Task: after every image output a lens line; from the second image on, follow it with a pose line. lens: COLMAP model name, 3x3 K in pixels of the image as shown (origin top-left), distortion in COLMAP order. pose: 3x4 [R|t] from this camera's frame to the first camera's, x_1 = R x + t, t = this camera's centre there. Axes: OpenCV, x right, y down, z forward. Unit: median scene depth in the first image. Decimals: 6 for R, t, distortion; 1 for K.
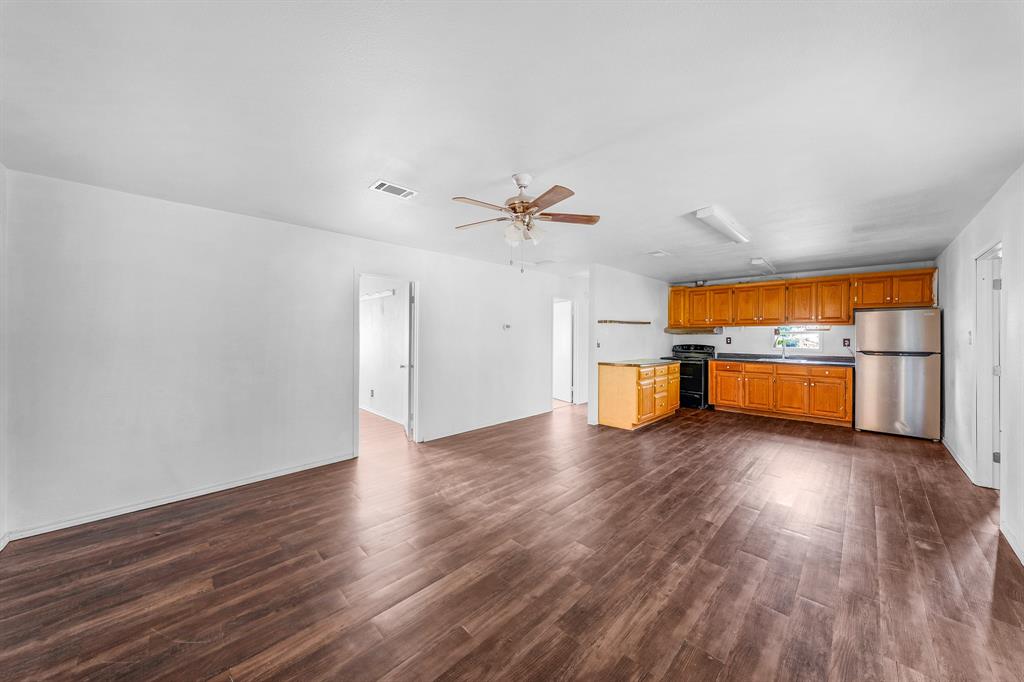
lens RADIAL K [[350.8, 0, 514.2], [0, 350.8, 339.2], [0, 0, 1]] dist [-0.001100, -0.000051]
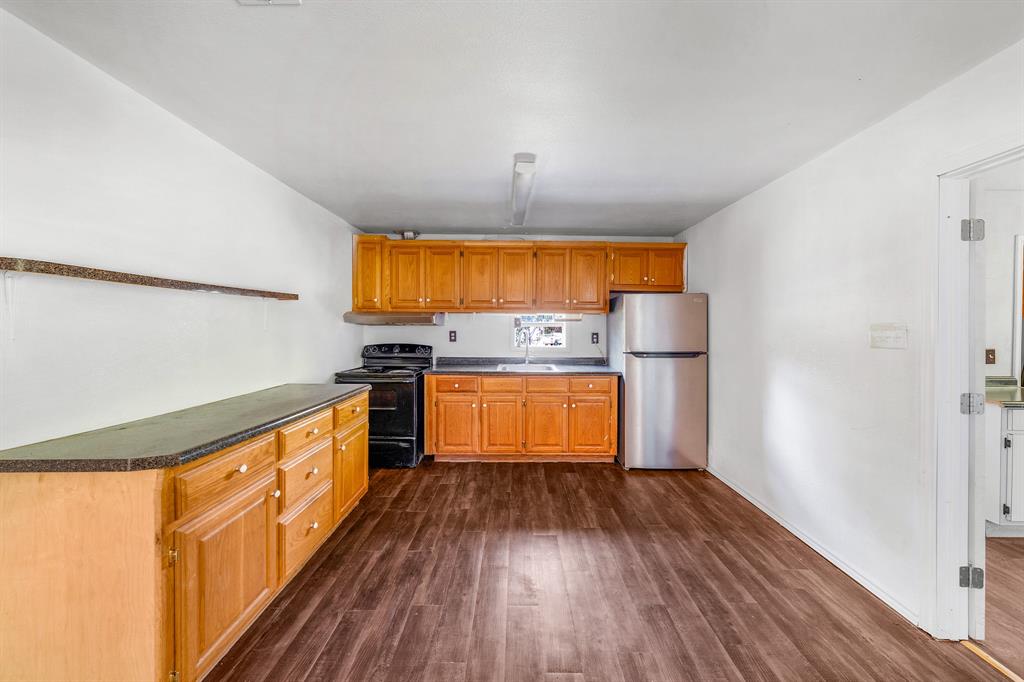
lens RADIAL K [[352.5, 0, 512.9], [0, 352.5, 330.9], [0, 0, 1]] dist [-0.000945, -0.000091]
pose [[0.711120, -0.005059, 0.703052, 0.297959], [0.002891, 0.999987, 0.004270, -0.008792], [-0.703064, -0.001004, 0.711125, 0.571509]]
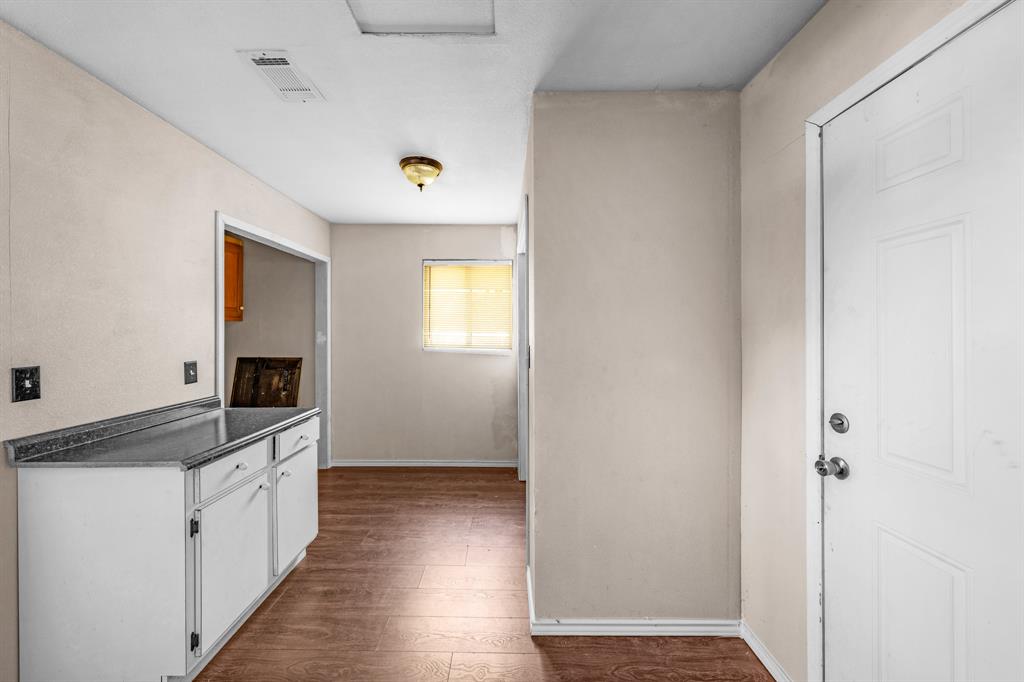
lens RADIAL K [[352.5, 0, 512.9], [0, 352.5, 330.9], [0, 0, 1]] dist [-0.000945, -0.000091]
pose [[-0.725717, 0.000533, 0.687993, 0.646474], [0.007234, 0.999950, 0.006856, -0.009115], [-0.687955, 0.009952, -0.725685, 0.487121]]
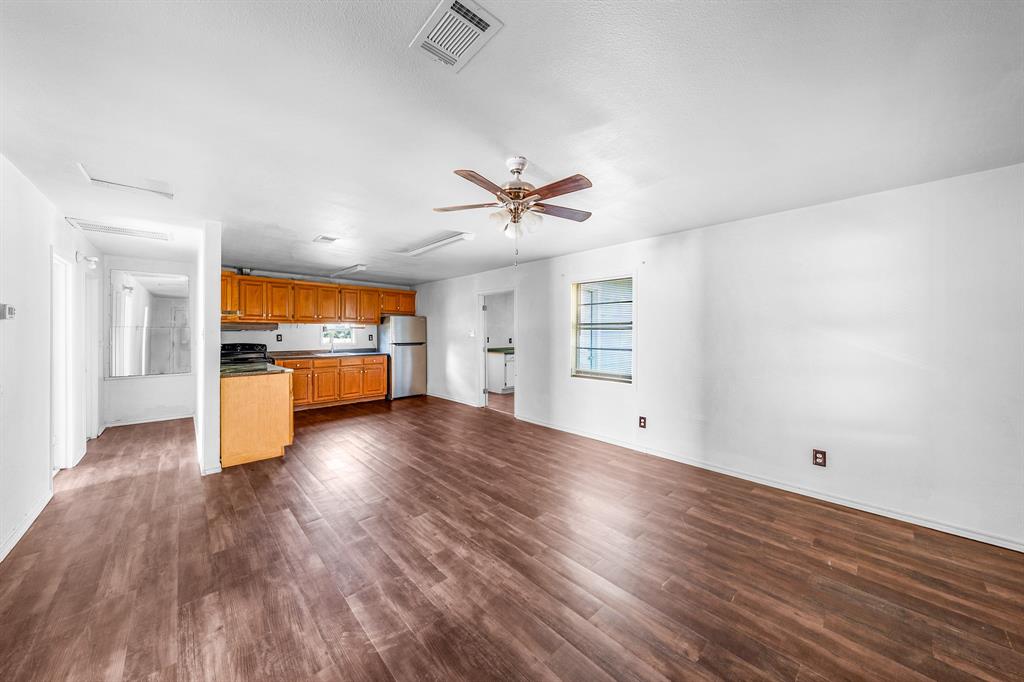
lens RADIAL K [[352.5, 0, 512.9], [0, 352.5, 330.9], [0, 0, 1]] dist [-0.000945, -0.000091]
pose [[0.028266, 0.001987, 0.999598, -0.364993], [0.011027, 0.999937, -0.002300, -0.006776], [-0.999540, 0.011087, 0.028242, 0.399042]]
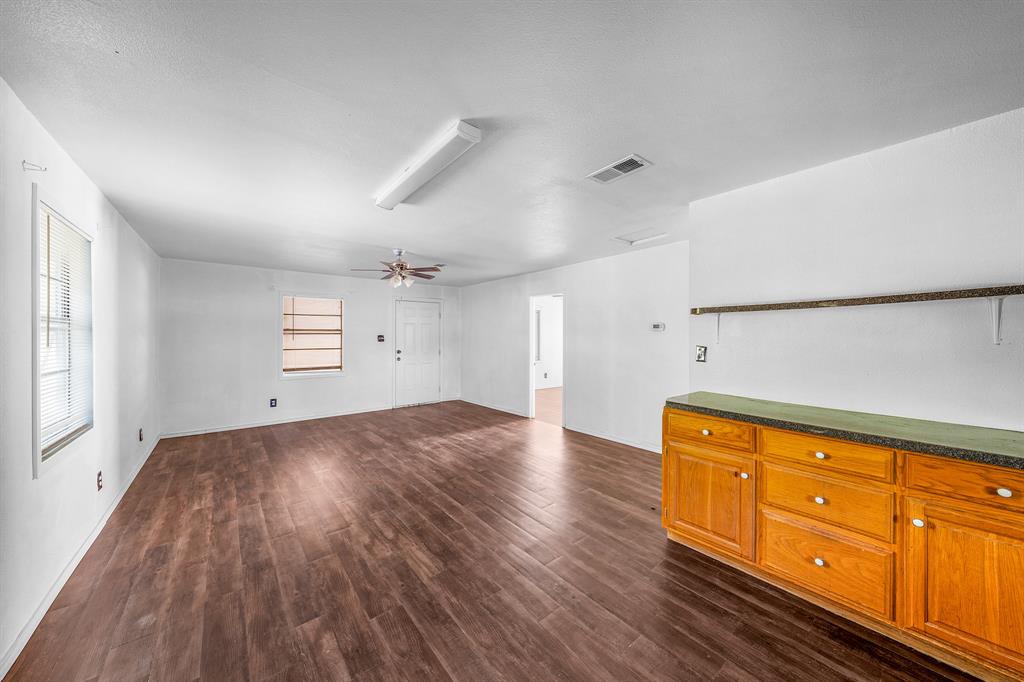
lens RADIAL K [[350.8, 0, 514.2], [0, 350.8, 339.2], [0, 0, 1]] dist [-0.001100, -0.000051]
pose [[-0.092352, 0.004801, -0.995715, 0.706935], [-0.010948, 0.999923, 0.005837, -0.009019], [0.995666, 0.011440, -0.092292, 0.708873]]
